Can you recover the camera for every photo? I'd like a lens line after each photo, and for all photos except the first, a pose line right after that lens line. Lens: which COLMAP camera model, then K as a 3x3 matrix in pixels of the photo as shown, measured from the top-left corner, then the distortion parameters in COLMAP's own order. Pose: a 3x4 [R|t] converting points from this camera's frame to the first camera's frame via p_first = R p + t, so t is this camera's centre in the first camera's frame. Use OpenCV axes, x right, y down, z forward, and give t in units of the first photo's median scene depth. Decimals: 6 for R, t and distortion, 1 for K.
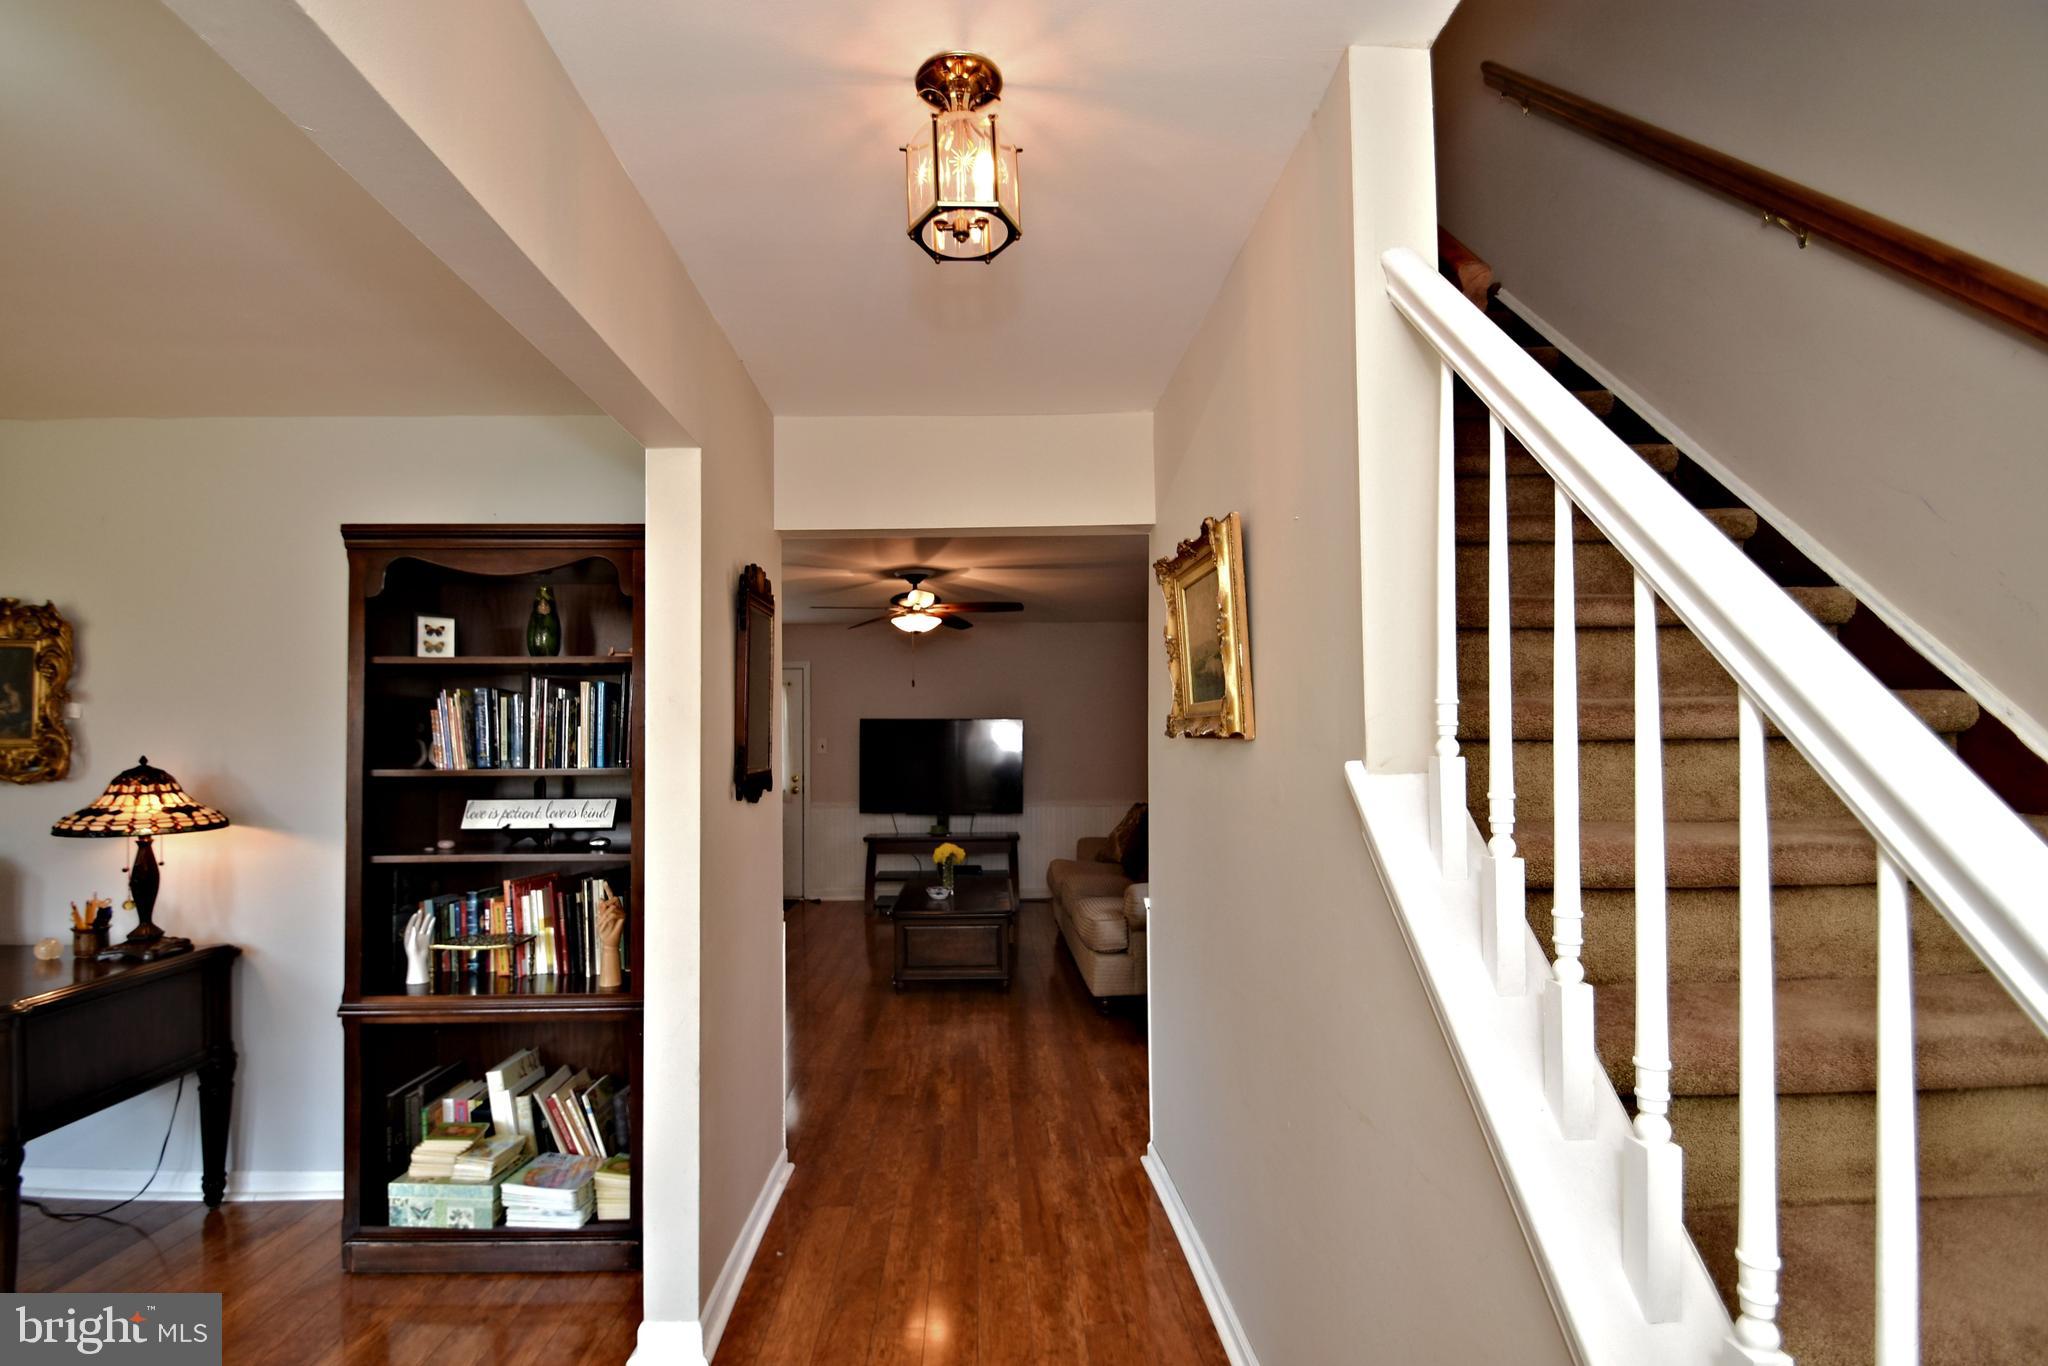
lens RADIAL K [[917.5, 0, 995.1], [0, 917.5, 724.1], [0, 0, 1]] dist [0.010933, -0.016059]
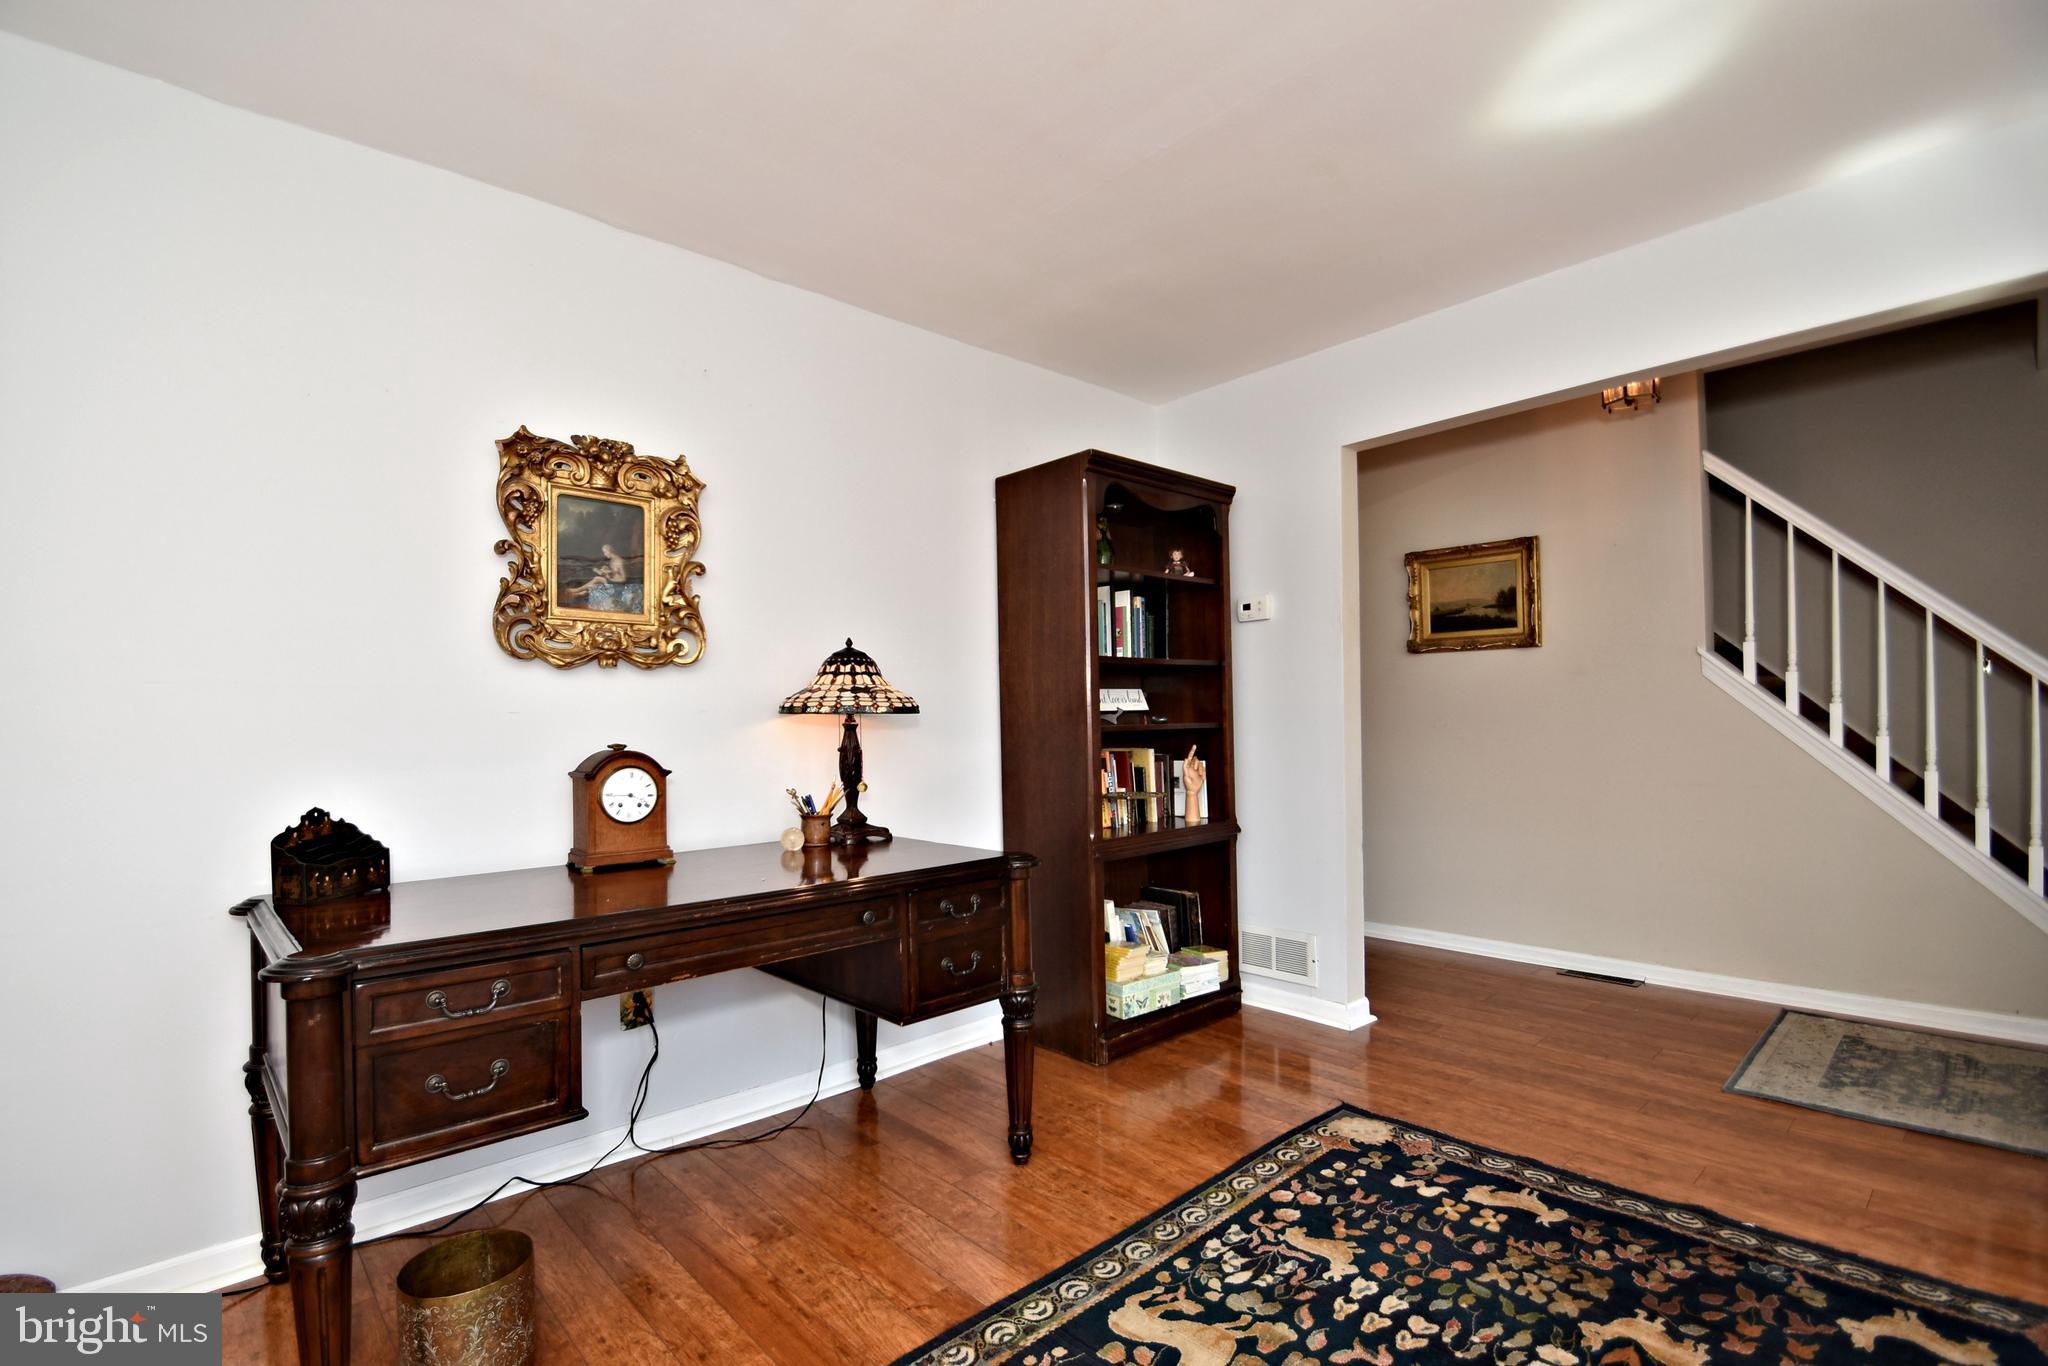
lens RADIAL K [[917.5, 0, 995.1], [0, 917.5, 724.1], [0, 0, 1]] dist [0.010933, -0.016059]
pose [[0.774842, -0.011144, 0.632057, -1.436802], [0.007077, 0.999935, 0.008954, 0.121730], [-0.632115, -0.002465, 0.774870, 0.131970]]
